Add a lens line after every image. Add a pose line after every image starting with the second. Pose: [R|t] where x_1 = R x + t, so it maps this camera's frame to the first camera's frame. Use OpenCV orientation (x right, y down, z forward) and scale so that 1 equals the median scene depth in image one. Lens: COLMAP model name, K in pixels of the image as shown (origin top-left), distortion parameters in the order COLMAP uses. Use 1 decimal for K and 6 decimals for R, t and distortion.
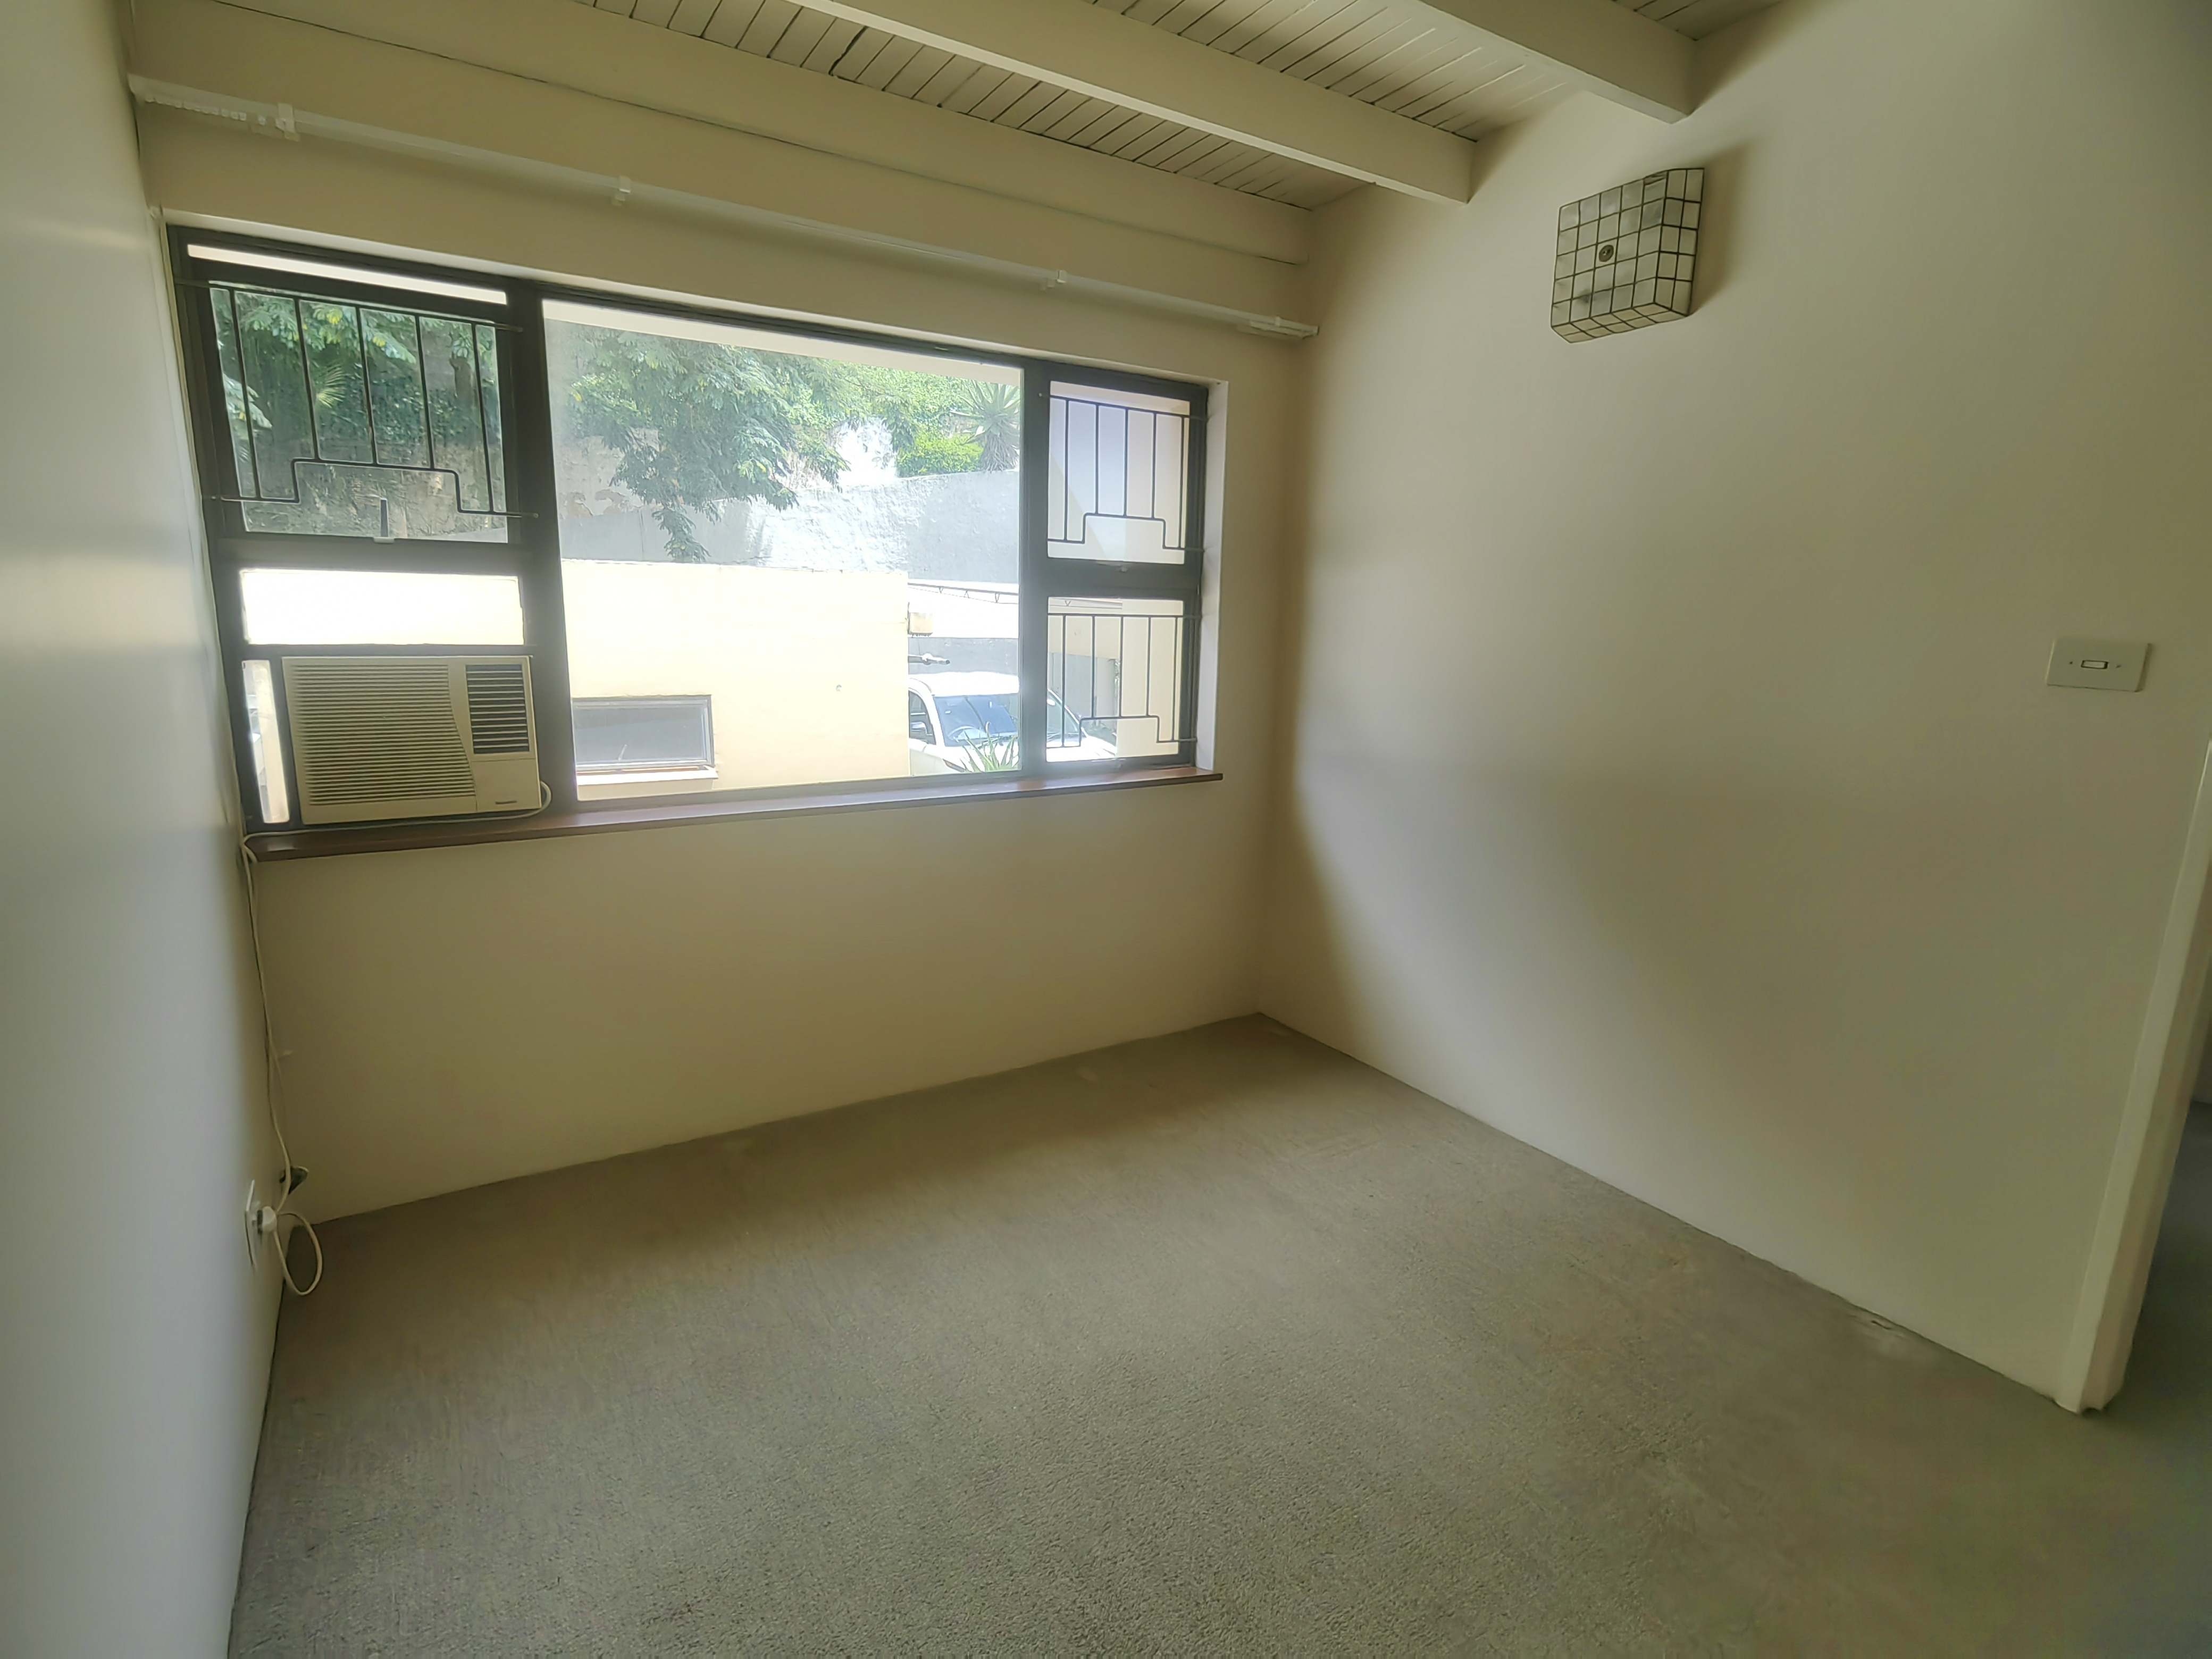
lens RADIAL K [[1099.4, 0, 1106.6], [0, 1099.4, 829.3], [0, 0, 1]] dist [0.000239, 0.006016]
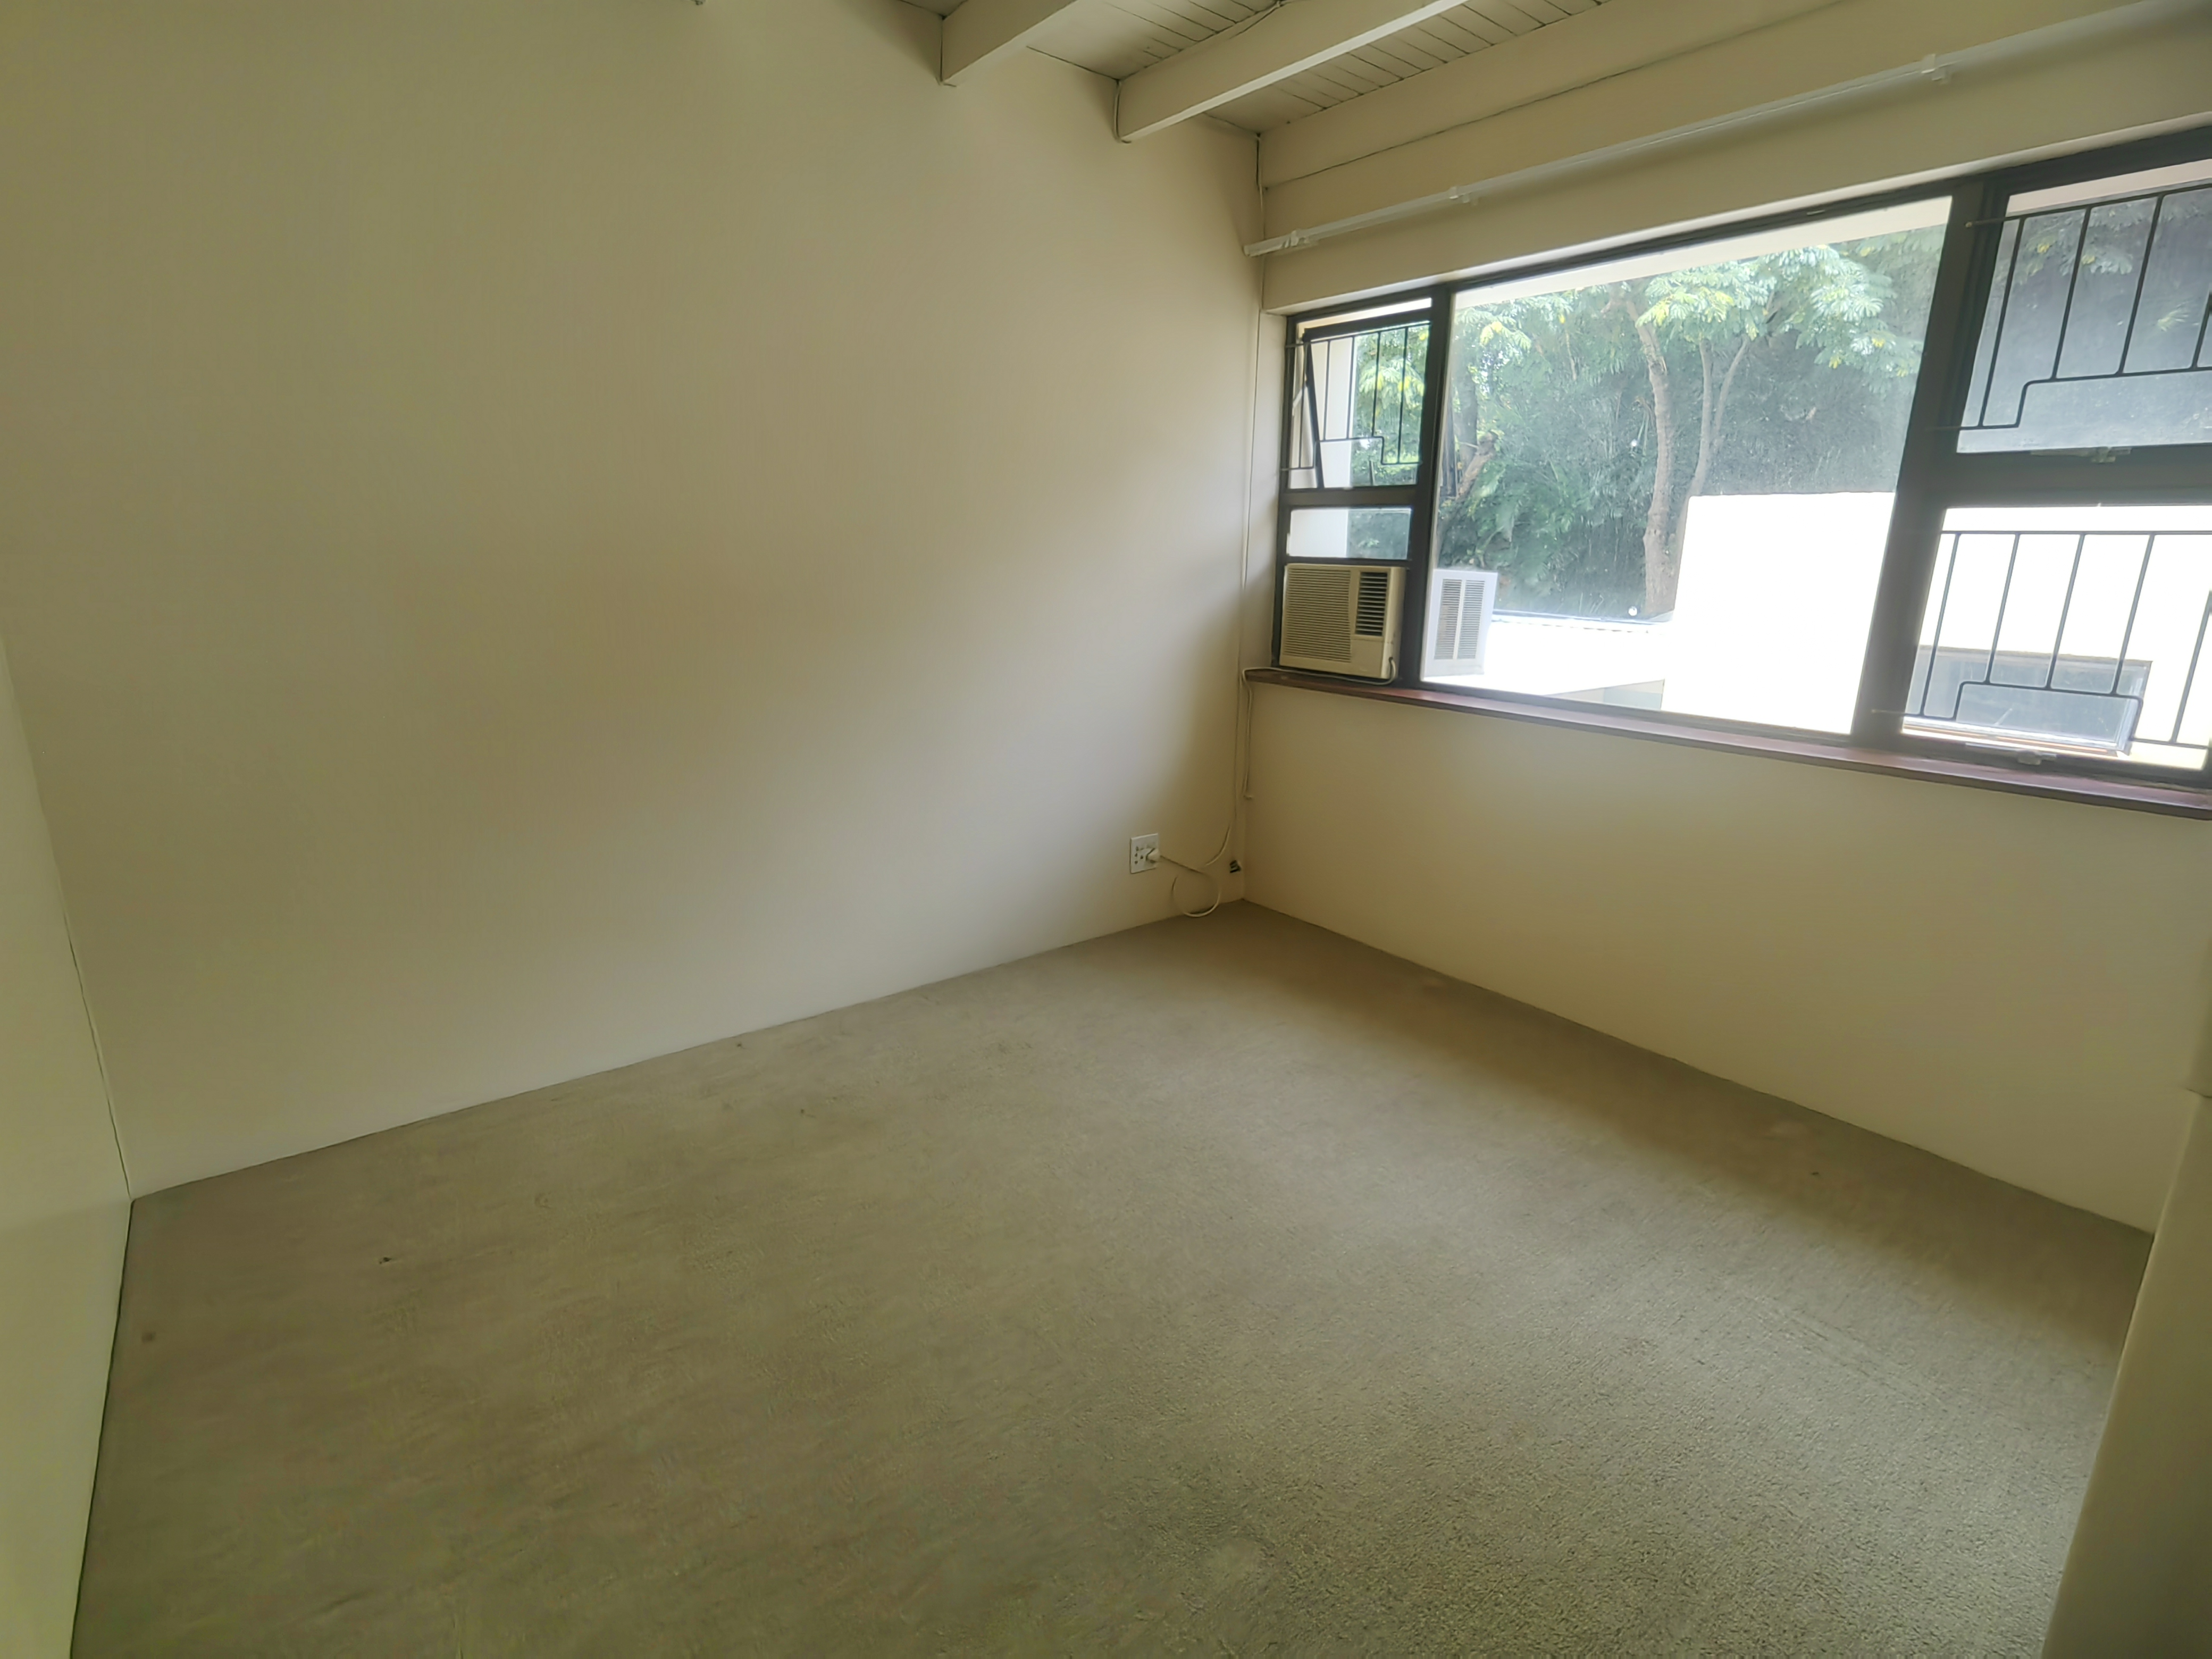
lens RADIAL K [[1099.4, 0, 1114.6], [0, 1099.4, 830.6], [0, 0, 1]] dist [0.000239, 0.006016]
pose [[0.100570, 0.237791, -0.966096, 0.788331], [-0.205530, 0.955040, 0.213674, -0.059967], [0.973470, 0.177073, 0.144921, 0.476371]]
